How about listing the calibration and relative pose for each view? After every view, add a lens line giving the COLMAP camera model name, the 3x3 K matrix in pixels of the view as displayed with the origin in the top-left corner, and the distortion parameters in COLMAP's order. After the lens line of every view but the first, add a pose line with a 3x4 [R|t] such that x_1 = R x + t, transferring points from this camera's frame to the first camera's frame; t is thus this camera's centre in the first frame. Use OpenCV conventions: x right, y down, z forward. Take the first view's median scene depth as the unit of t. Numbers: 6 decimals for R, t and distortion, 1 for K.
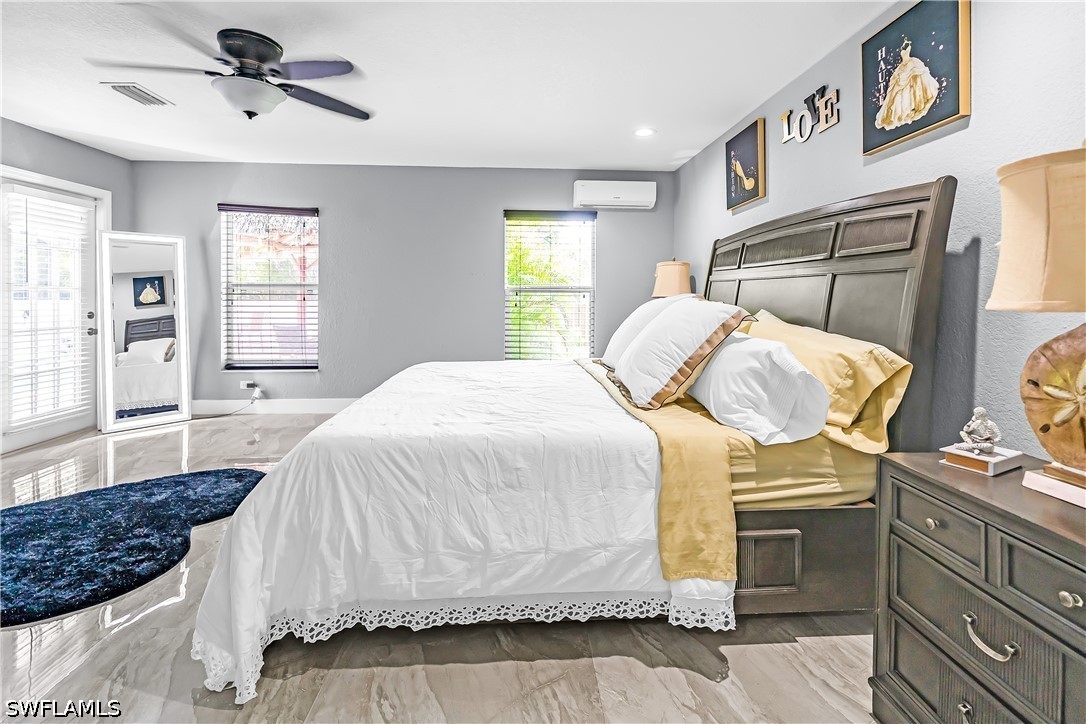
lens RADIAL K [[498.5, 0, 543.6], [0, 498.5, 297.3], [0, 0, 1]] dist [-0.000805, -0.000206]
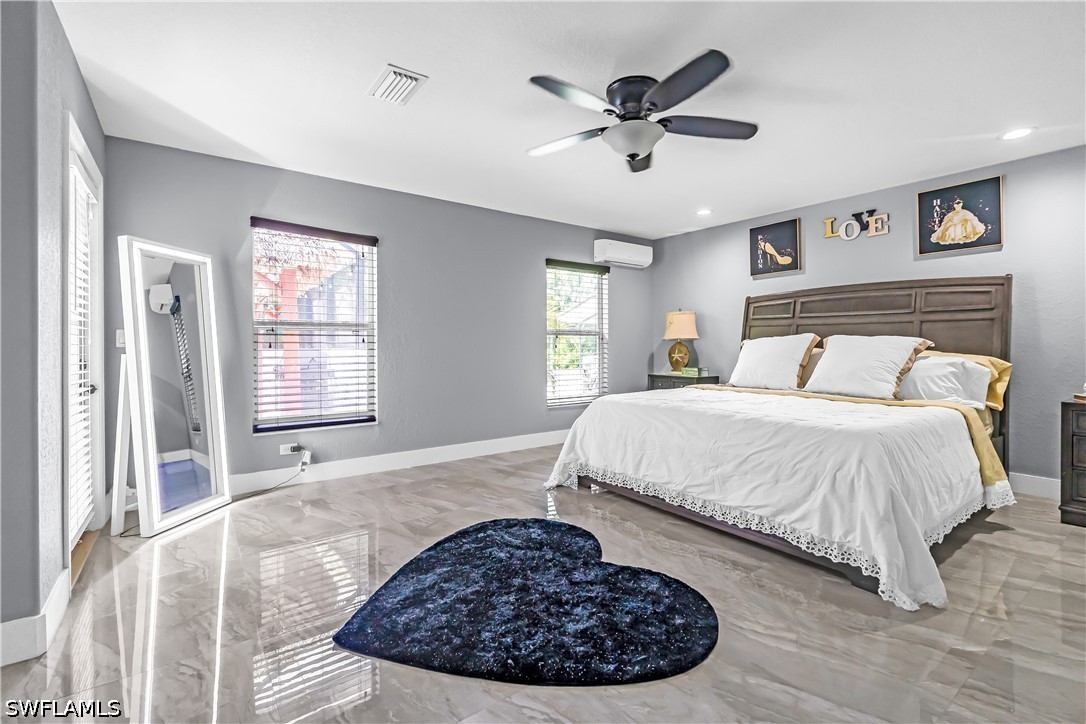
lens RADIAL K [[489.8, 0, 547.7], [0, 489.8, 340.1], [0, 0, 1]] dist [0.001927, 0.000391]
pose [[0.839058, 0.001128, 0.544040, -0.901977], [0.007283, 0.999885, -0.013304, 0.020903], [-0.543993, 0.015125, 0.838954, 0.157534]]
